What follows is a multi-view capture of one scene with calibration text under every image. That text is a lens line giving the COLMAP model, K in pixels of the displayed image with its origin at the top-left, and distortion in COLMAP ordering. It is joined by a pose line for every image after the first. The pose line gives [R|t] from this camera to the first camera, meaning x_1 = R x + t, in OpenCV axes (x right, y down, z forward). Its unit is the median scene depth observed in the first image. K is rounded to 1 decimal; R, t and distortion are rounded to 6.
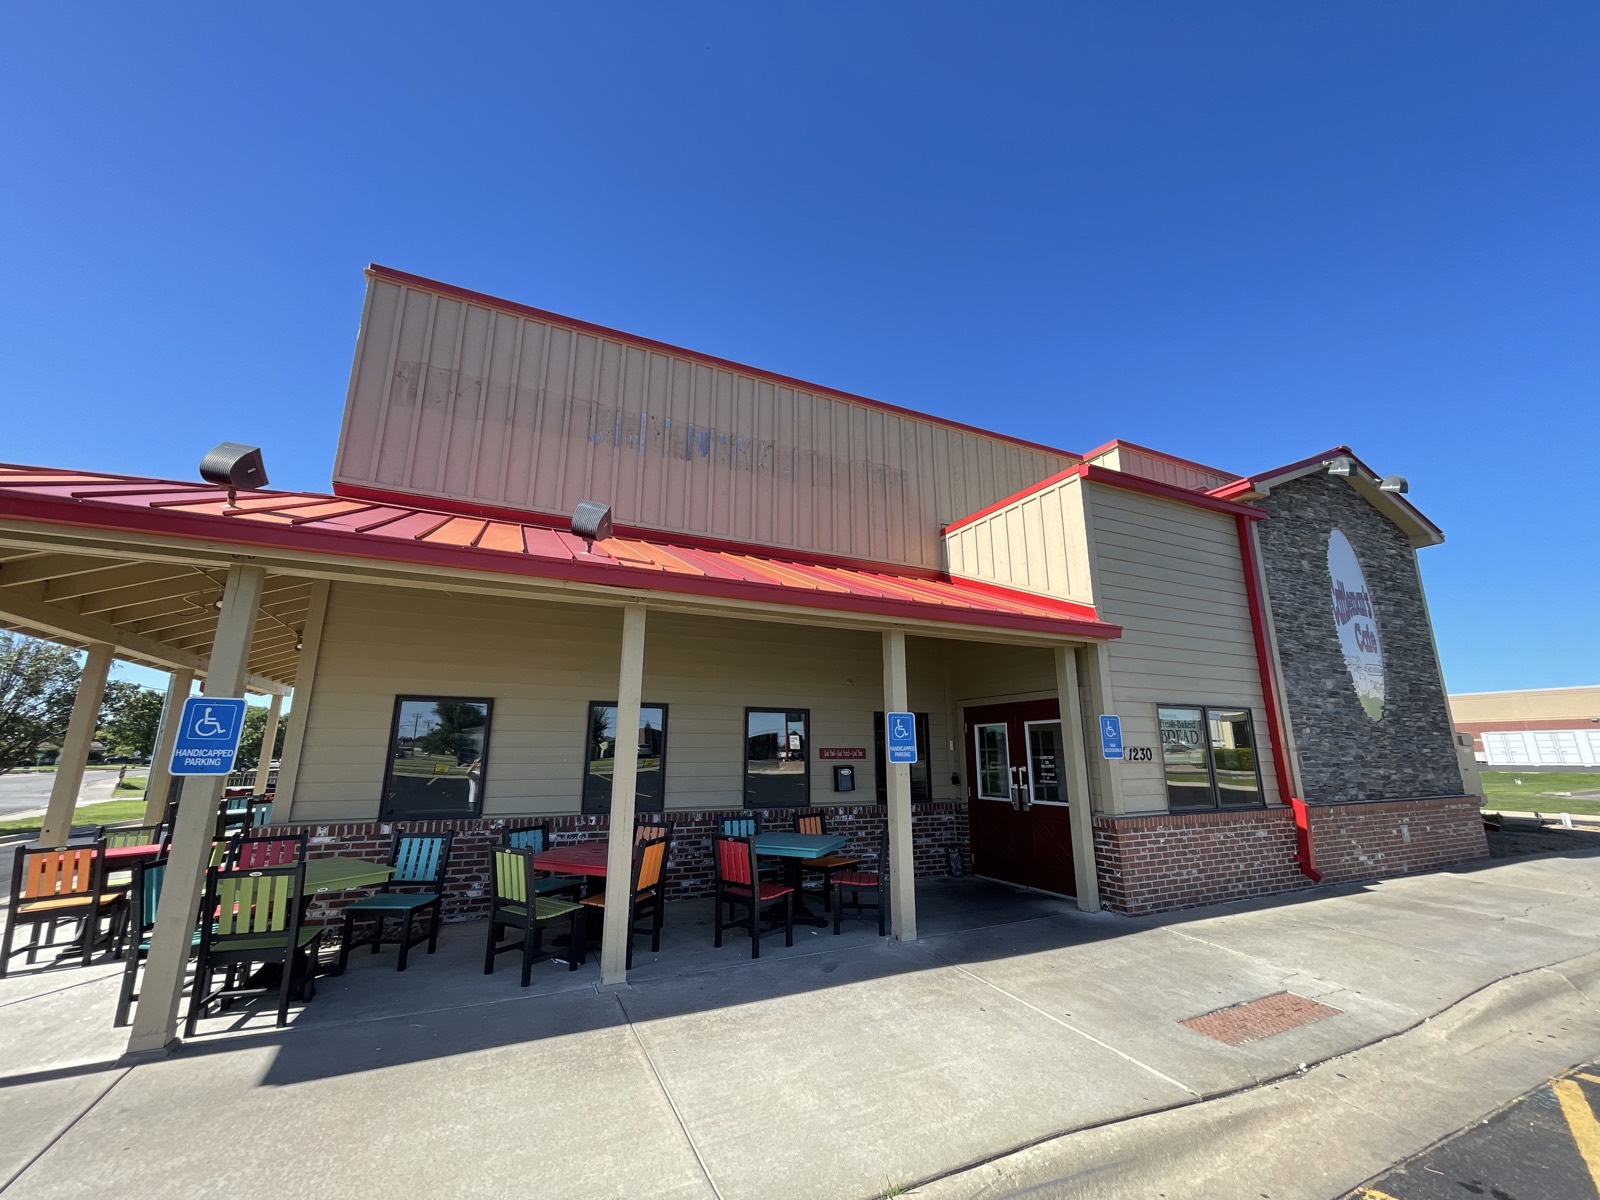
lens RADIAL K [[647.8, 0, 802.6], [0, 647.8, 598.8], [0, 0, 1]] dist [-0.000886, 0.000037]
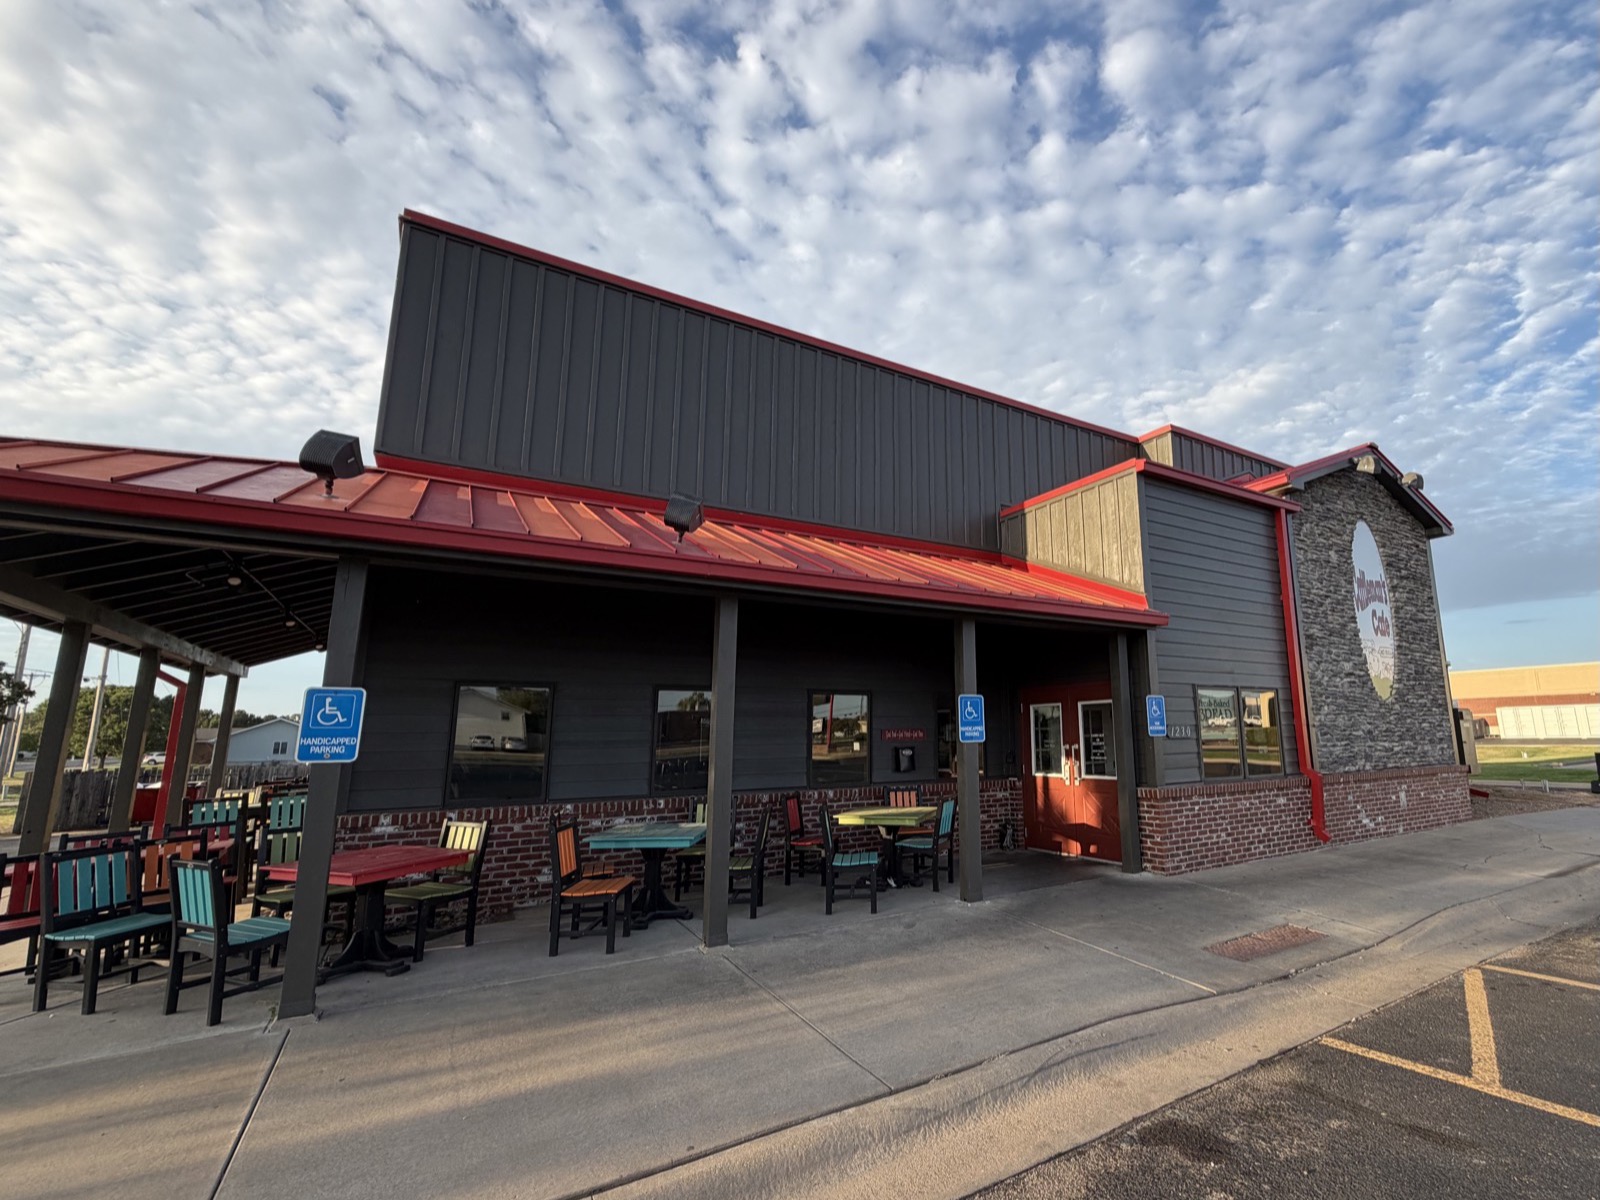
lens RADIAL K [[1099.7, 0, 799.8], [0, 1099.7, 533.9], [0, 0, 1]] dist [0.006525, 0.003058]
pose [[0.990051, 0.012719, 0.140133, -0.361740], [-0.019722, 0.998619, 0.048694, -0.162126], [-0.139320, -0.050973, 0.988935, -0.695890]]
